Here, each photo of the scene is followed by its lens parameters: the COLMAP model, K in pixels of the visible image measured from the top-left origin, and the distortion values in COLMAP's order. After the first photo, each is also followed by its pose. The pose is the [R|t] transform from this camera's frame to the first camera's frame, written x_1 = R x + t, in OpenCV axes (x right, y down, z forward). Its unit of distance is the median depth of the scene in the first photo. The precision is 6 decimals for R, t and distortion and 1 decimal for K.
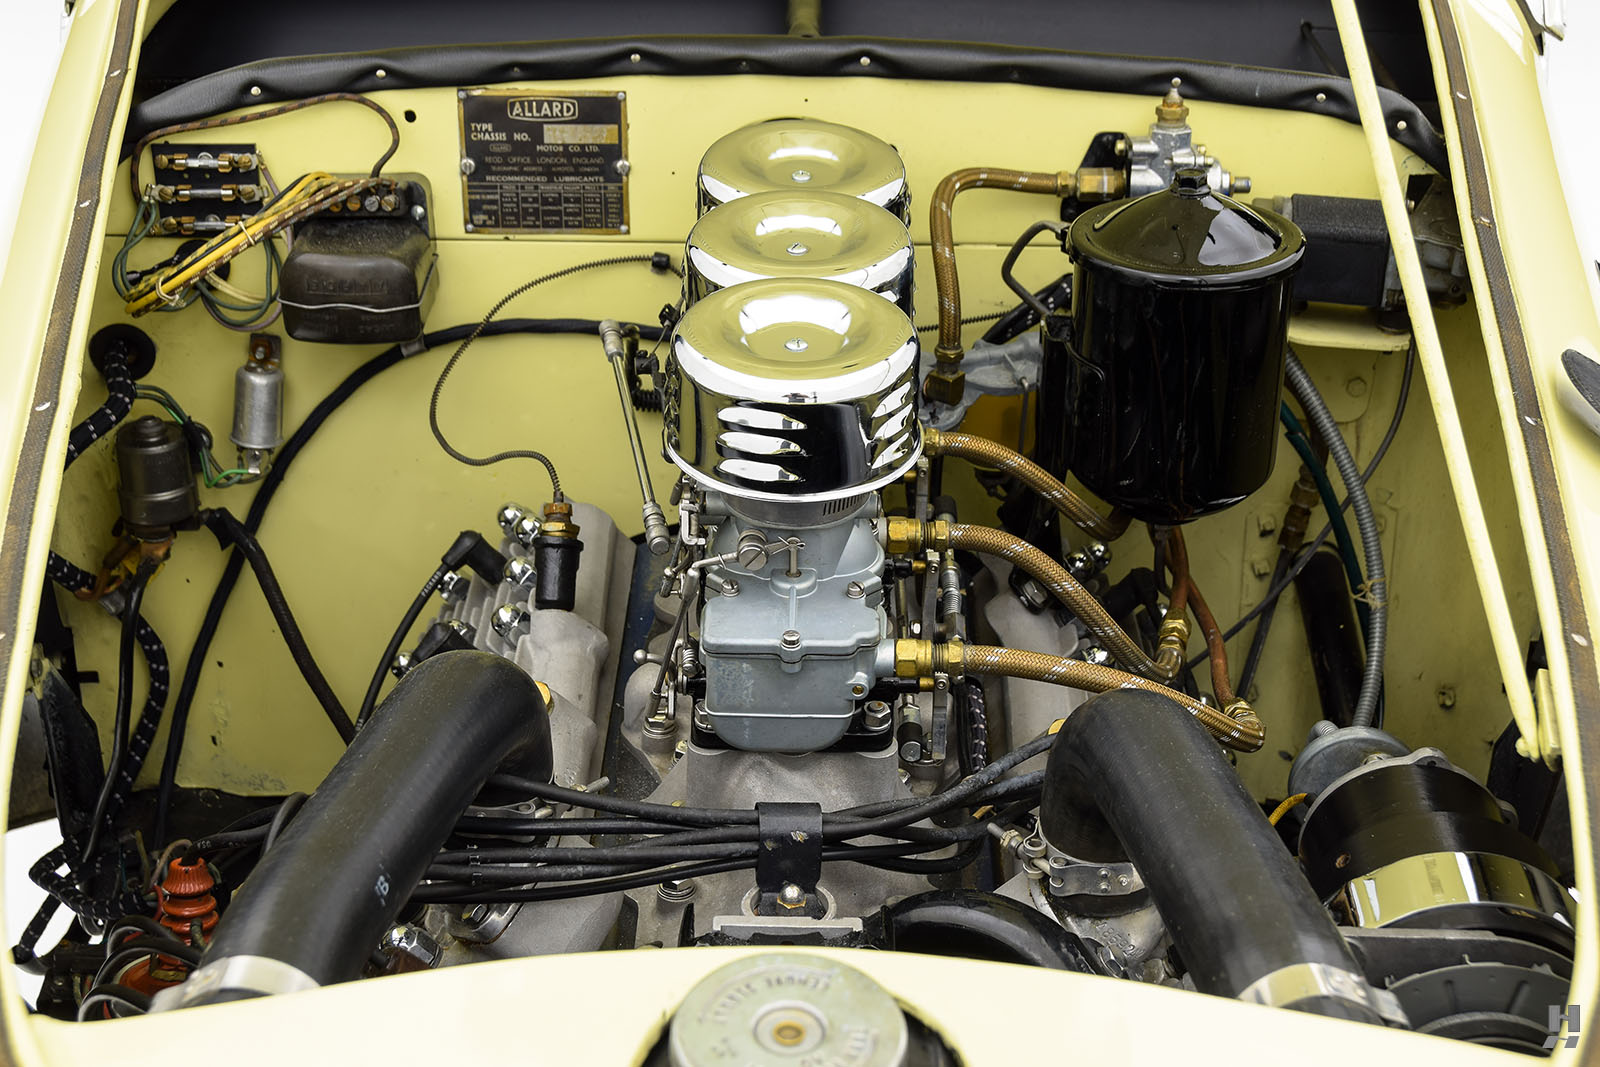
lens RADIAL K [[2440.2, 0, 807.4], [0, 2440.2, 532.2], [0, 0, 1]] dist [0.074188, 0.154867]
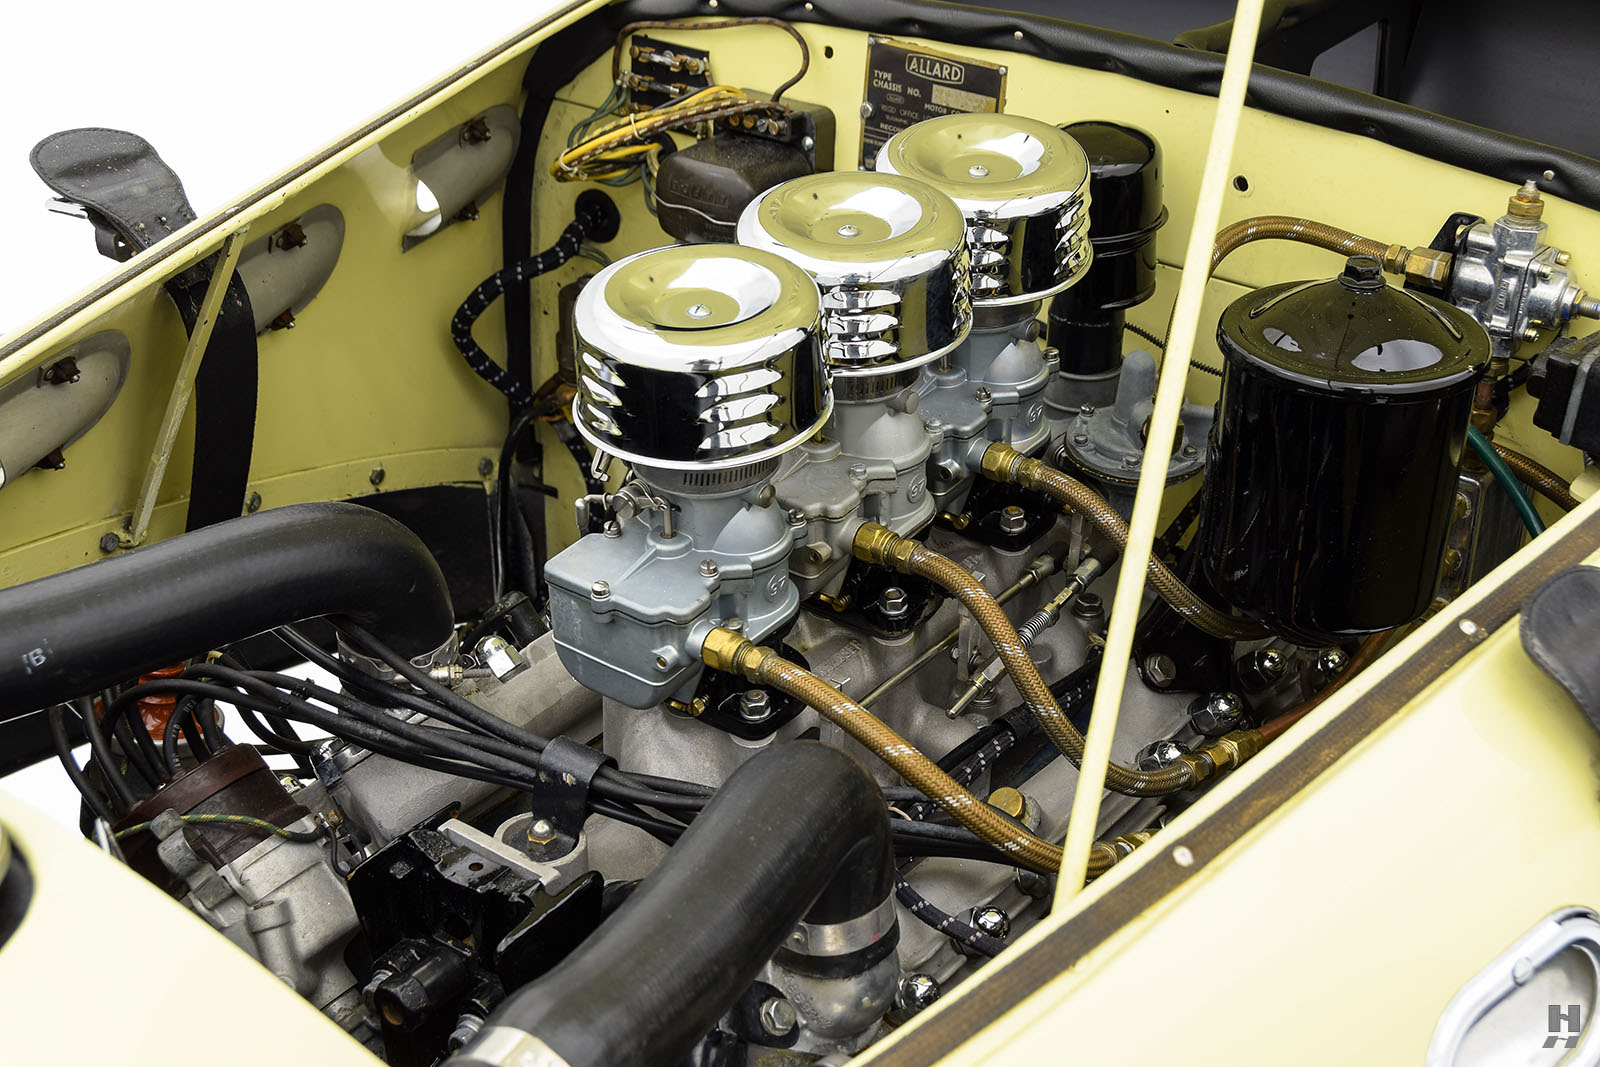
lens RADIAL K [[2305.8, 0, 803.4], [0, 2305.8, 536.1], [0, 0, 1]] dist [0.061983, 0.037900]
pose [[0.807216, 0.293325, -0.512213, 0.394706], [-0.280514, 0.954162, 0.104339, -0.072820], [0.519340, 0.059458, 0.852497, 0.167144]]
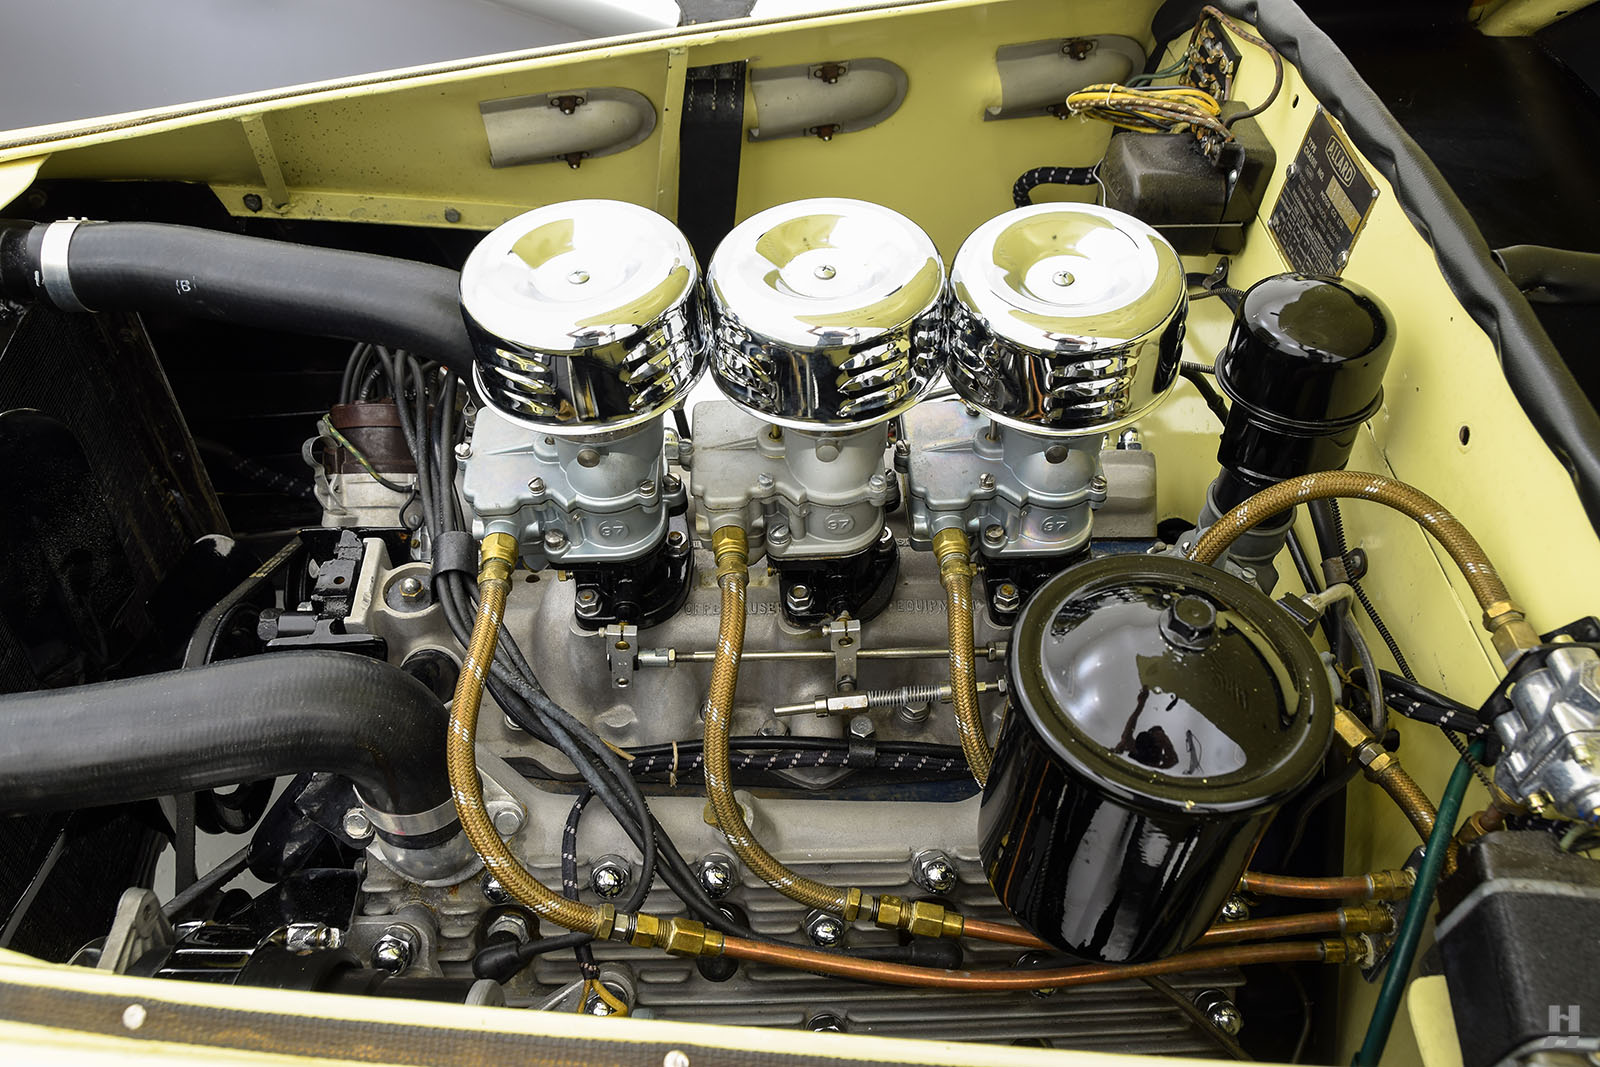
lens RADIAL K [[1292.5, 0, 800.0], [0, 1292.5, 533.5], [0, 0, 1]] dist [-0.084567, 0.002805]
pose [[0.044791, 0.723635, -0.688728, 0.335517], [-0.482935, 0.619195, 0.619170, -0.288312], [0.874510, 0.304878, 0.377203, 0.667145]]
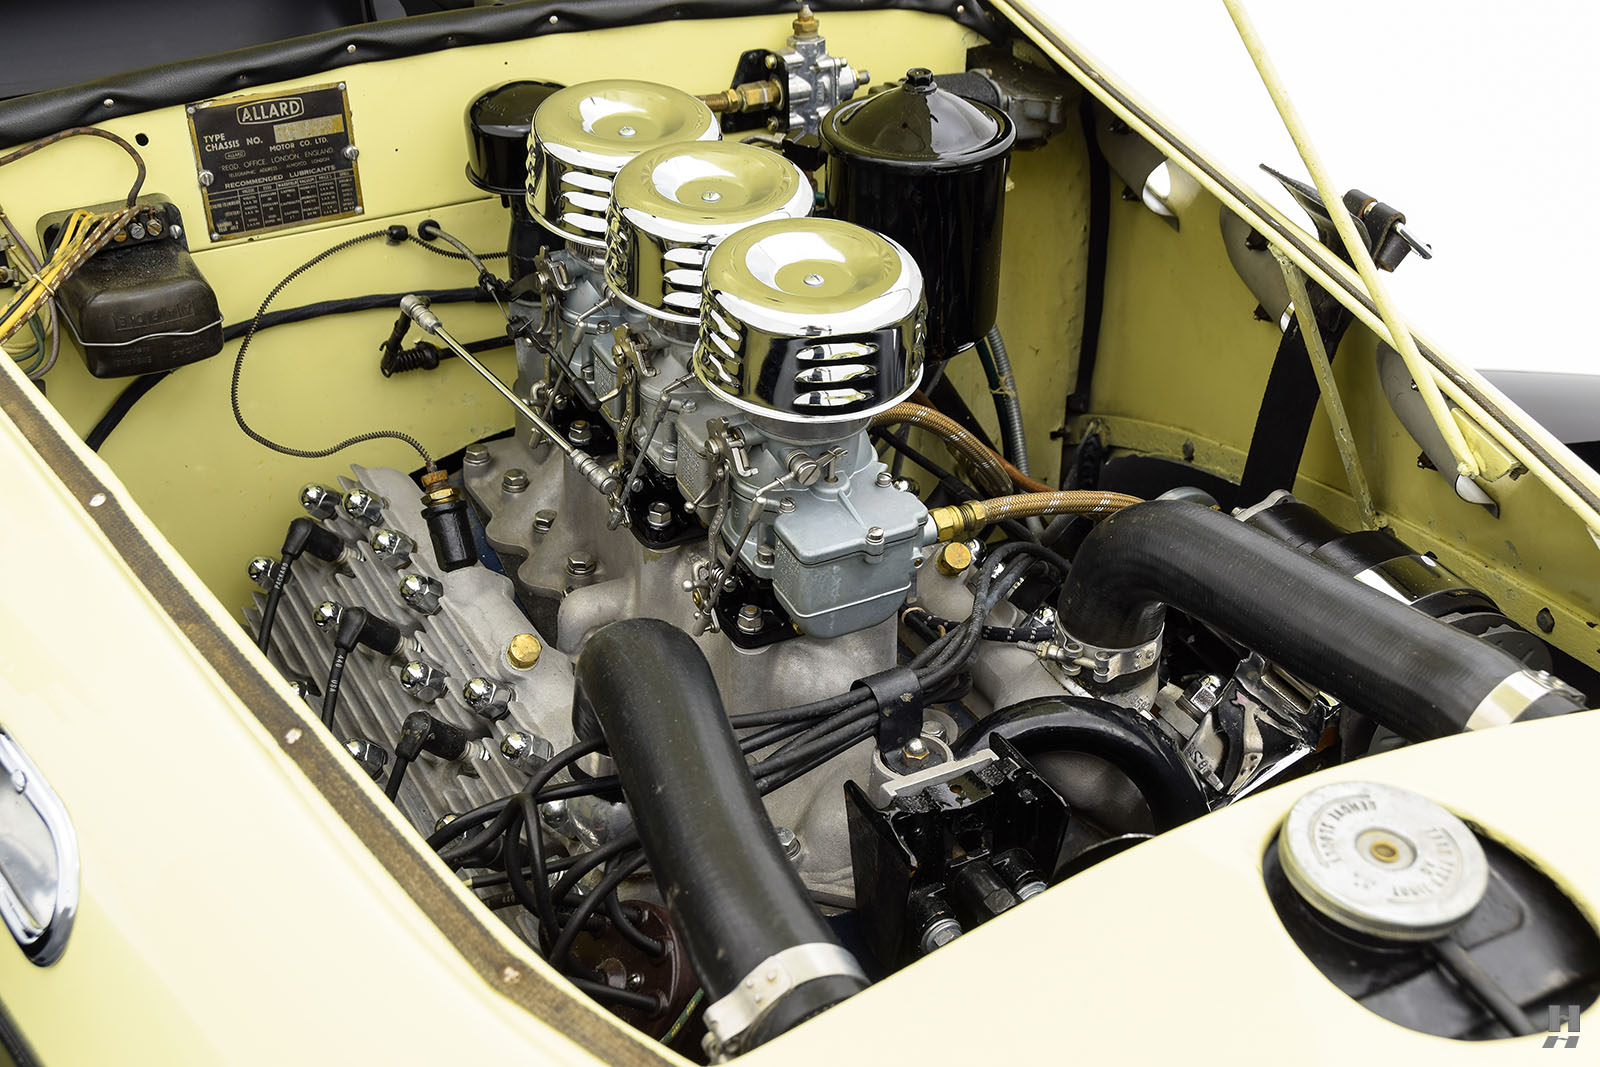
lens RADIAL K [[1986.1, 0, 800.0], [0, 1986.1, 533.5], [0, 0, 1]] dist [0.020339, 0.102241]
pose [[0.875635, -0.254426, 0.410525, -0.305397], [0.215037, 0.966474, 0.140313, -0.069103], [-0.432461, -0.034585, 0.900989, 0.128379]]
